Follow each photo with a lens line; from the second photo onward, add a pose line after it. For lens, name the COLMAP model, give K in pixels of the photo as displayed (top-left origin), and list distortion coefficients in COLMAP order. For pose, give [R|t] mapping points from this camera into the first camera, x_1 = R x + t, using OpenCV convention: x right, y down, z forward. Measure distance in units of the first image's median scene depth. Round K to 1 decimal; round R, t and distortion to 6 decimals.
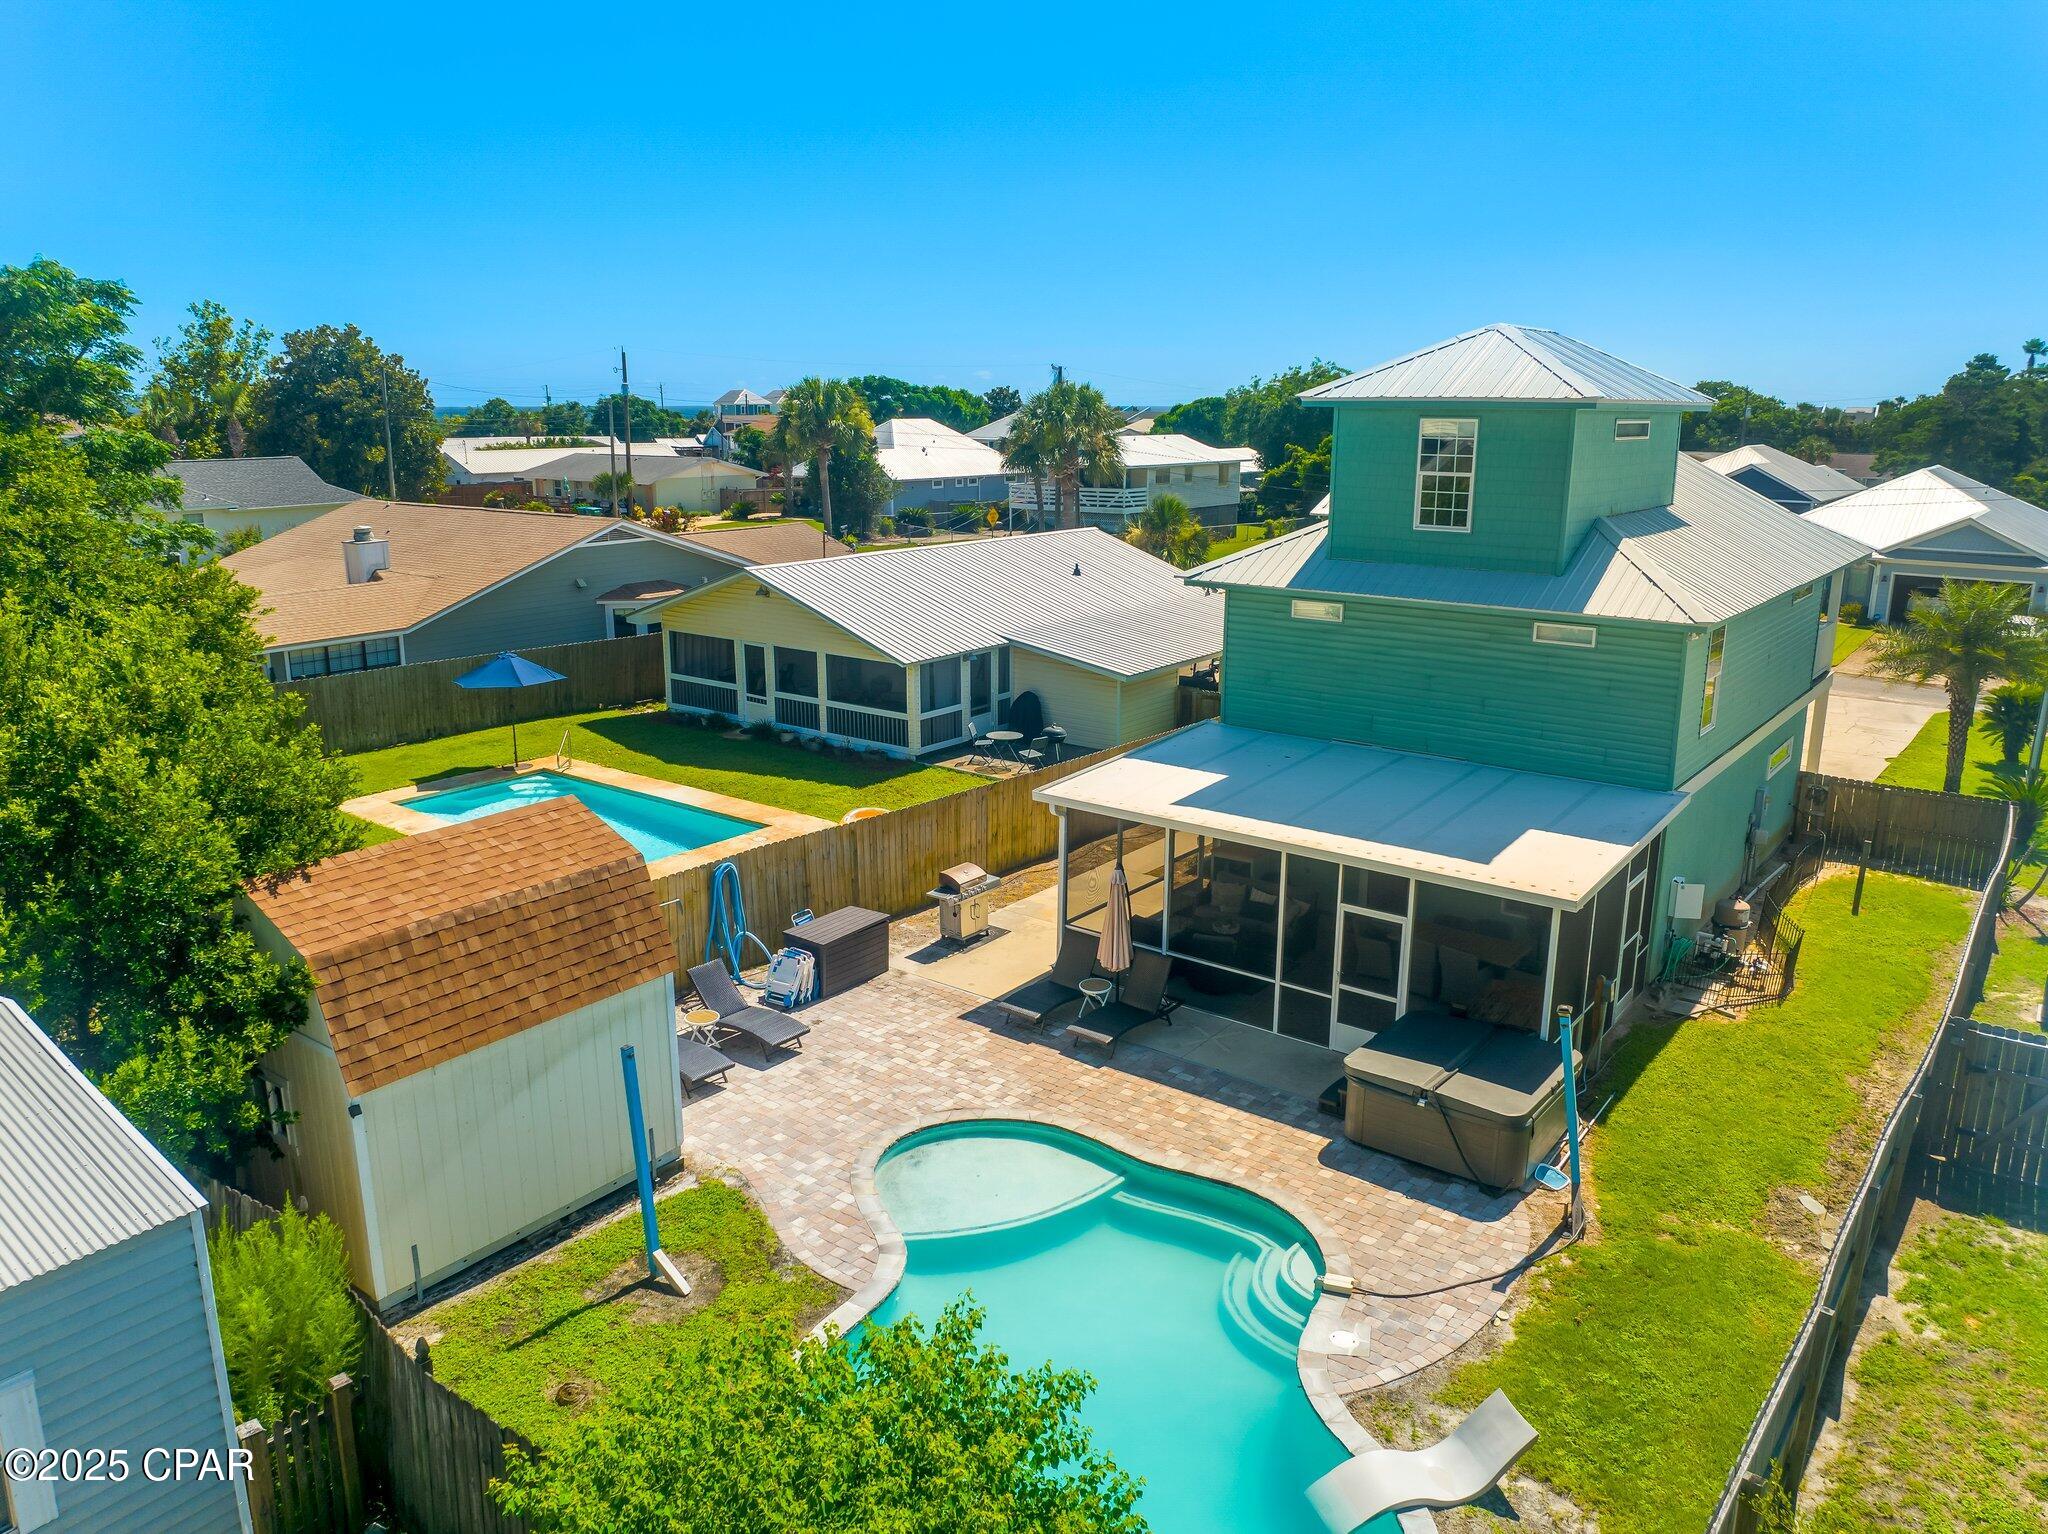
lens RADIAL K [[1465.5, 0, 1044.7], [0, 1465.5, 761.3], [0, 0, 1]] dist [0.001186, -0.002454]
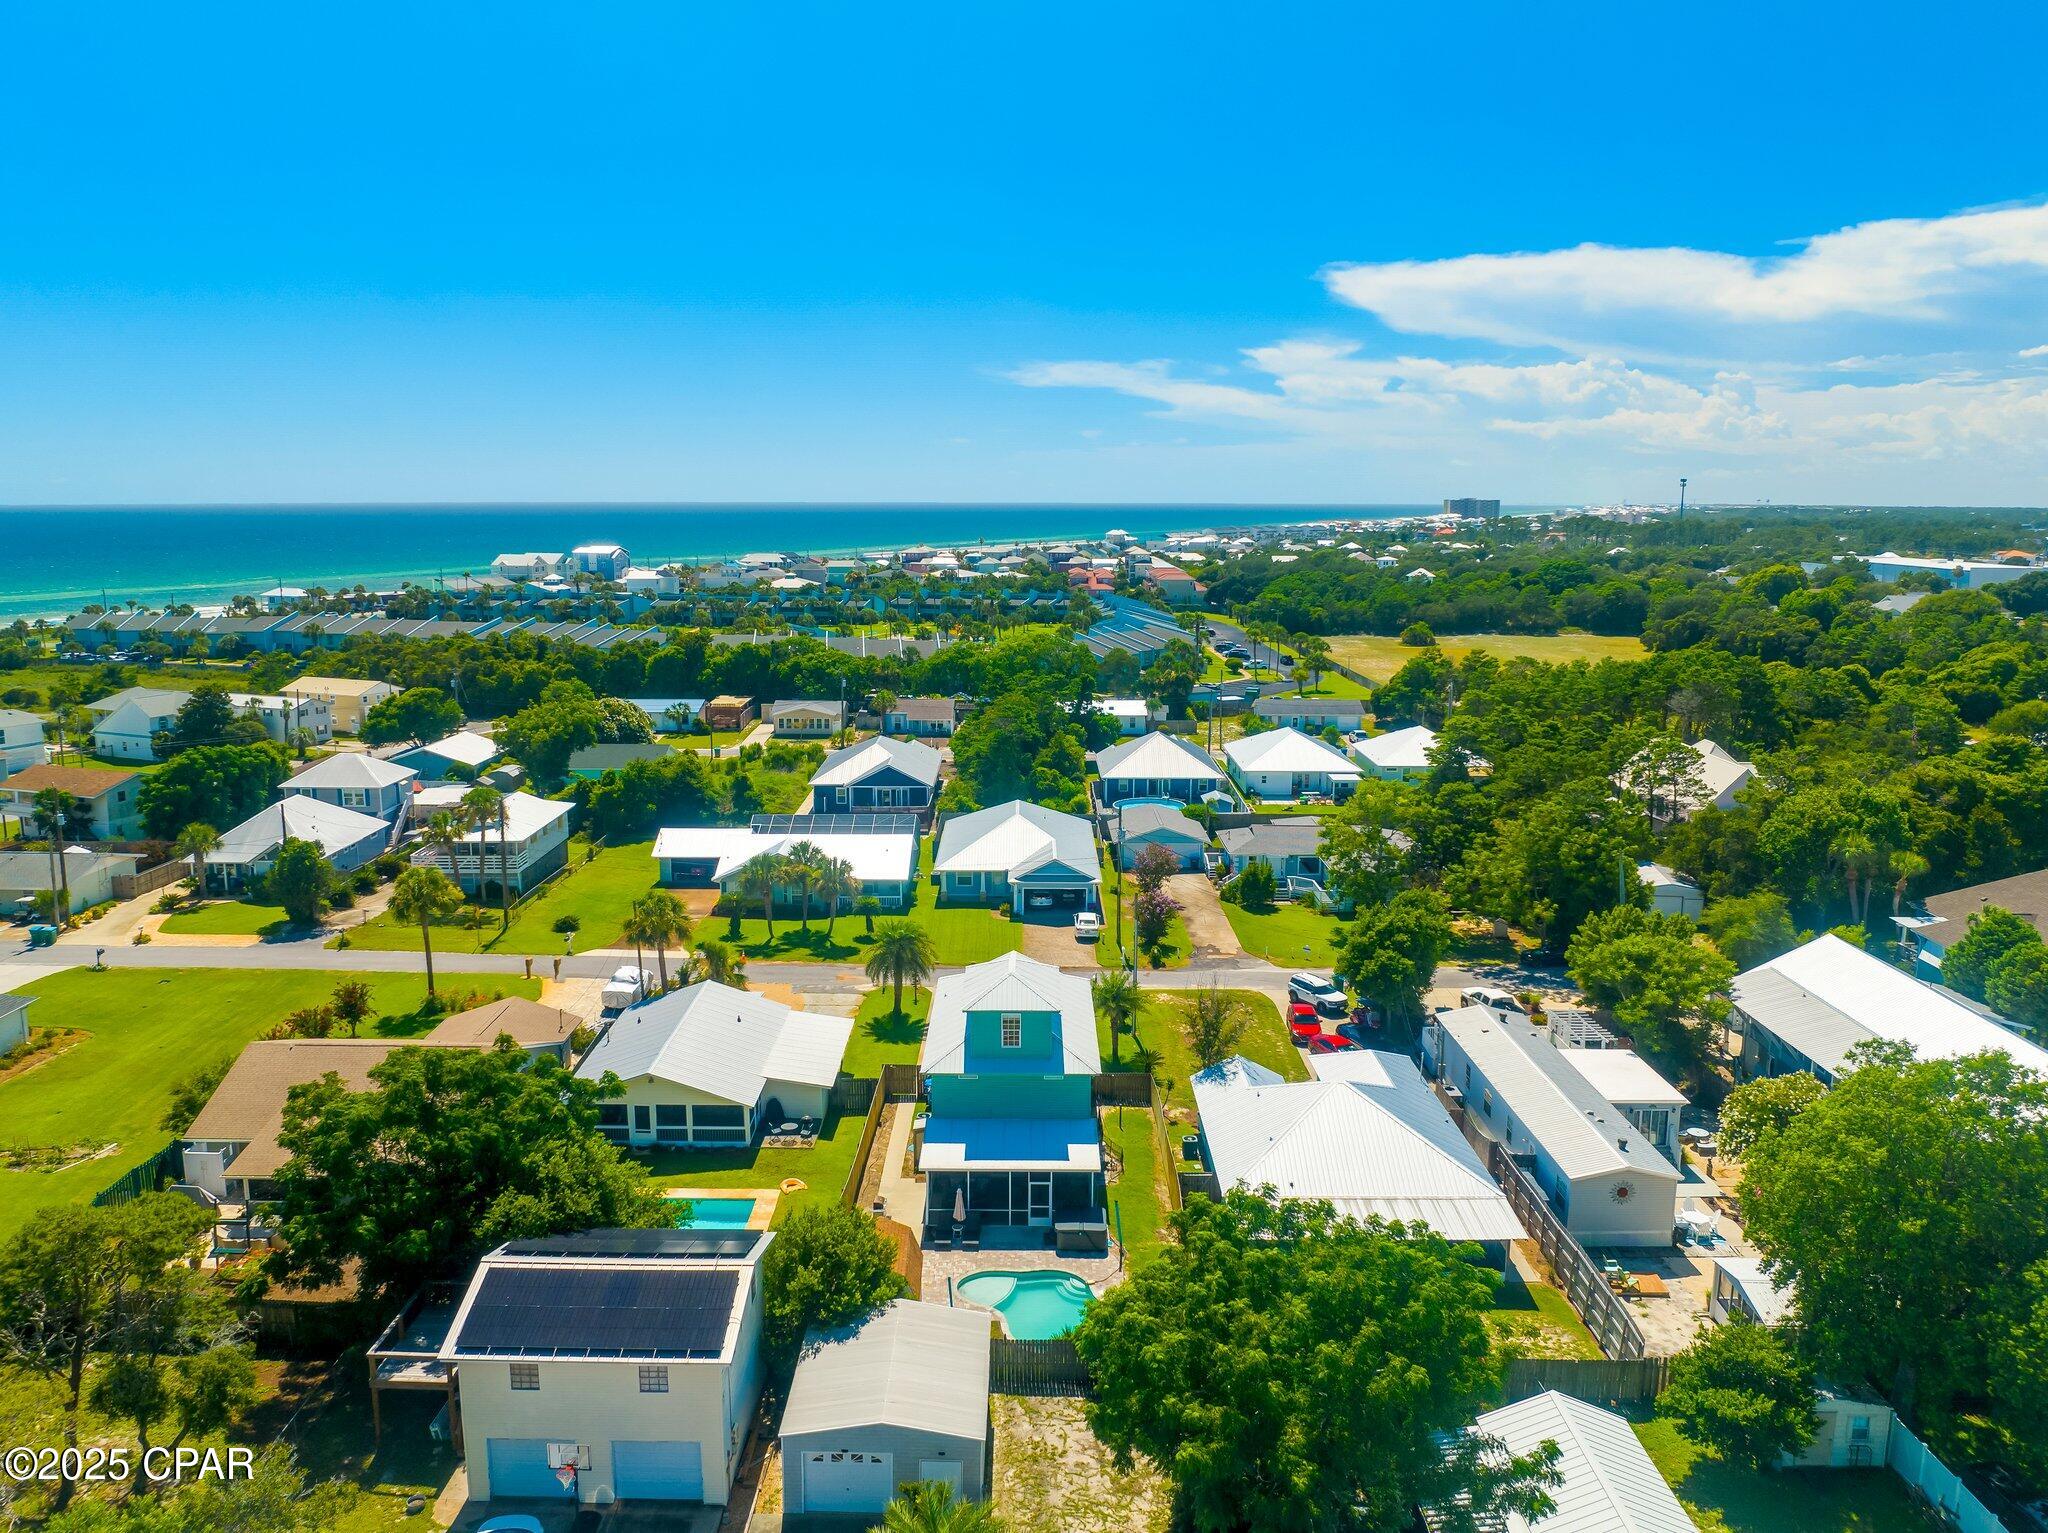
lens RADIAL K [[1439.4, 0, 1026.9], [0, 1439.4, 766.6], [0, 0, 1]] dist [-0.026621, 0.023309]
pose [[0.799256, -0.101058, 0.592434, -1.661923], [0.144538, 0.989151, -0.026267, -0.762939], [-0.583352, 0.106623, 0.805191, -1.764566]]
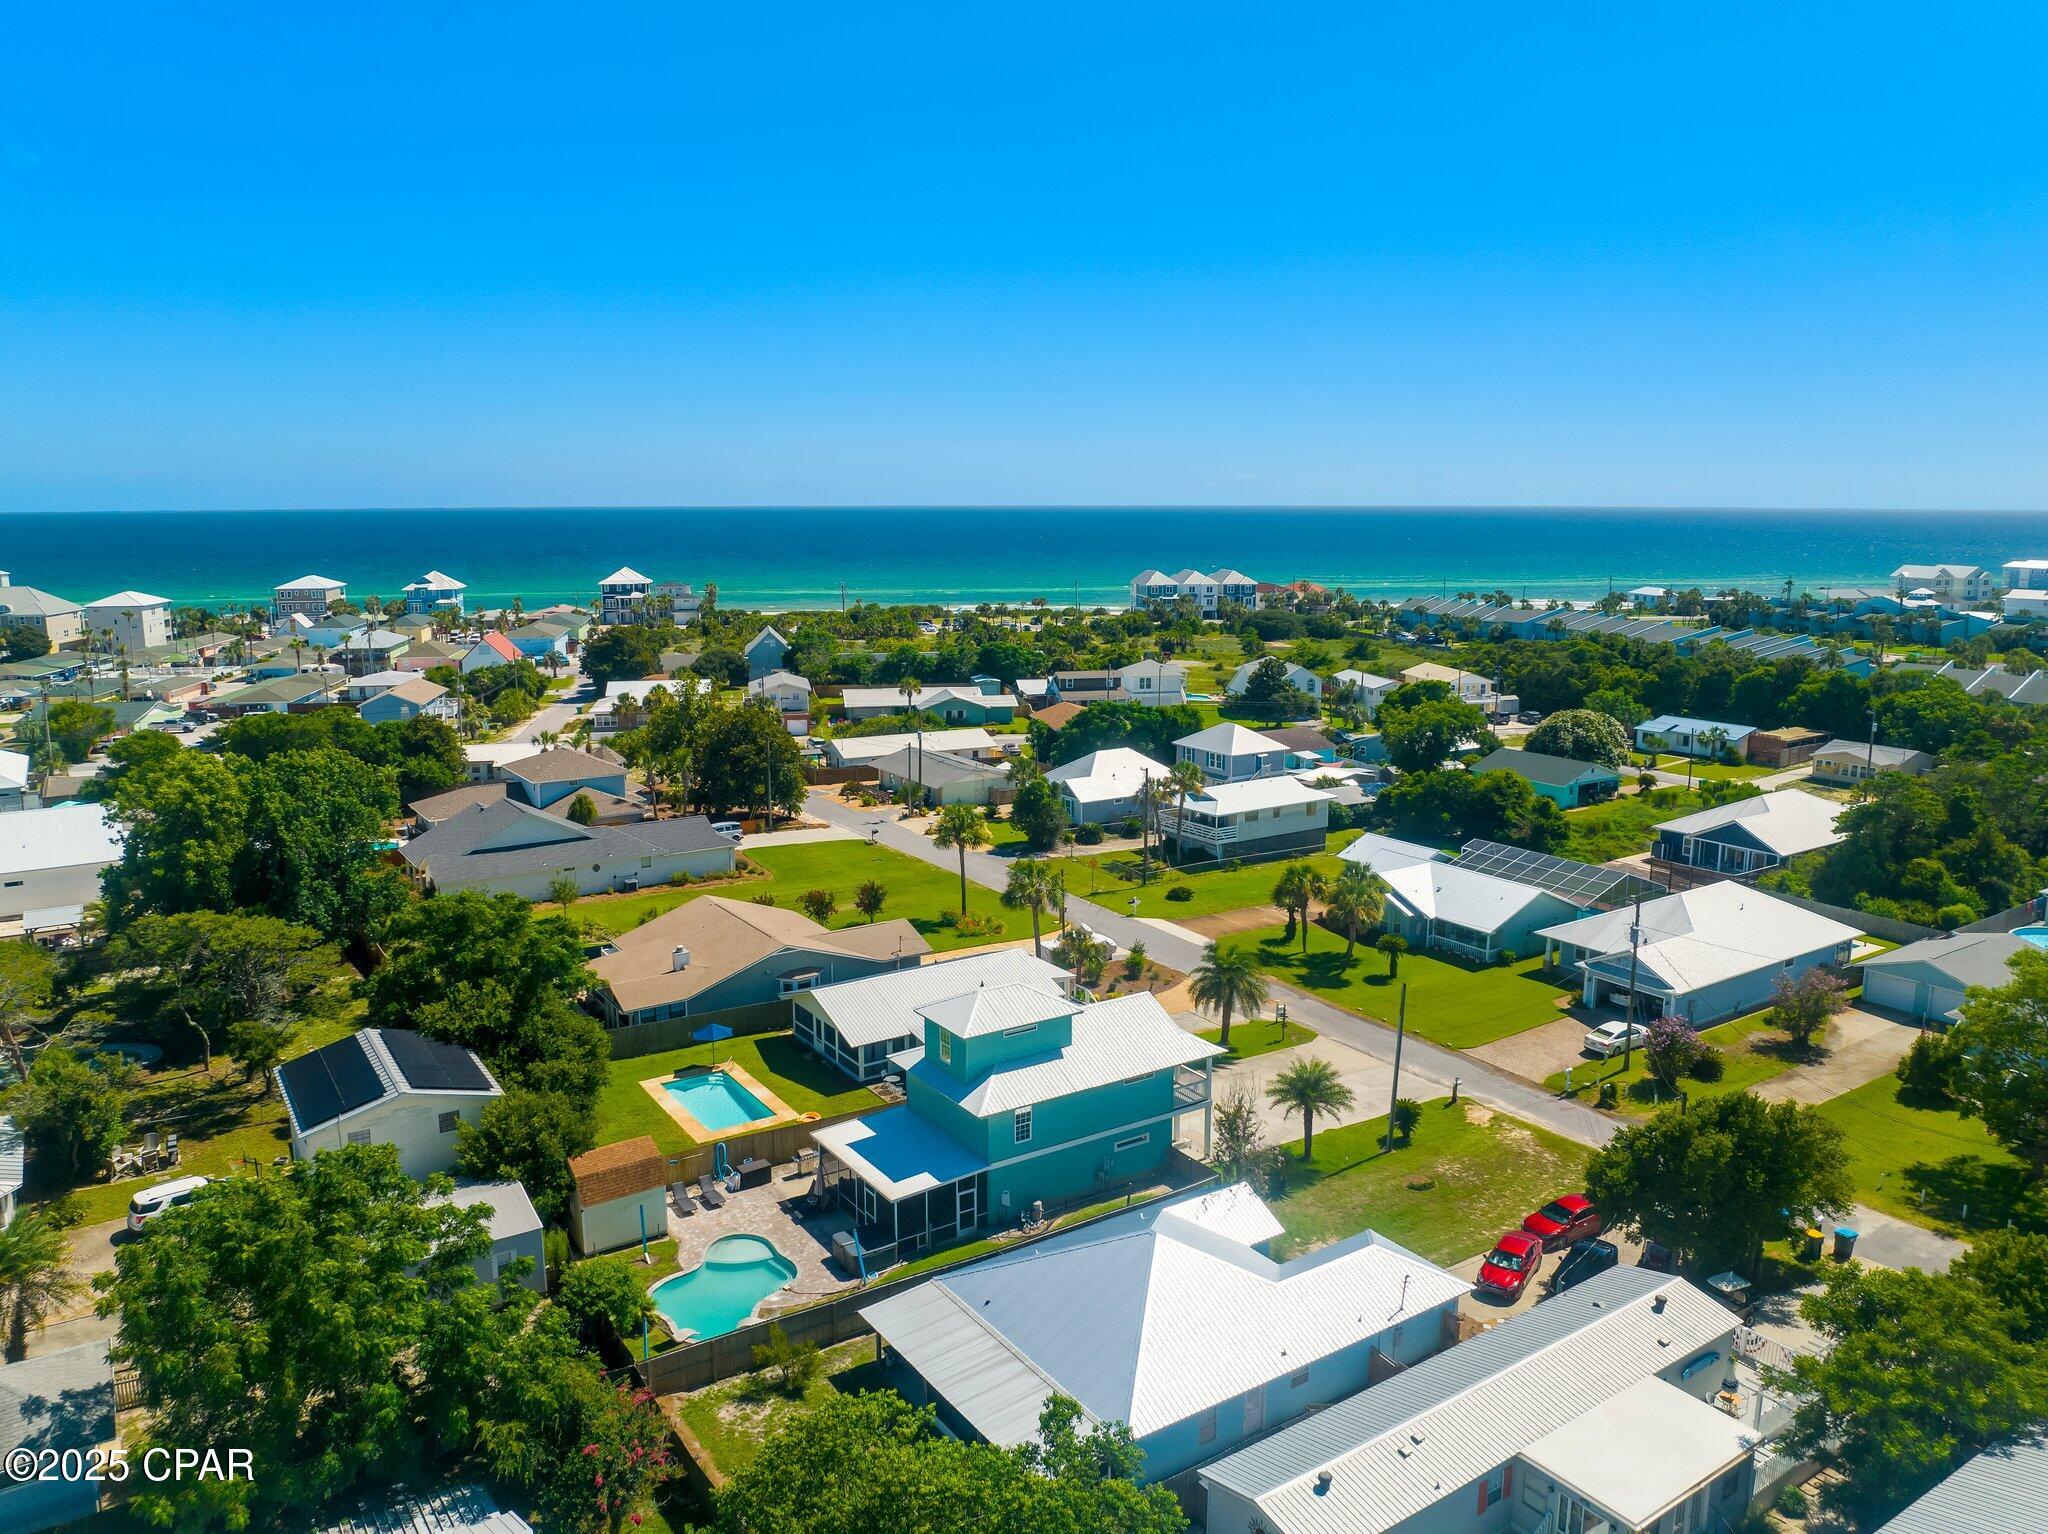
lens RADIAL K [[1439.4, 0, 1093.6], [0, 1439.4, 778.0], [0, 0, 1]] dist [-0.026621, 0.023309]
pose [[0.960662, 0.063826, -0.270286, 1.512875], [-0.081013, 0.995308, -0.052906, -0.692962], [0.265641, 0.072722, 0.961325, -2.065140]]
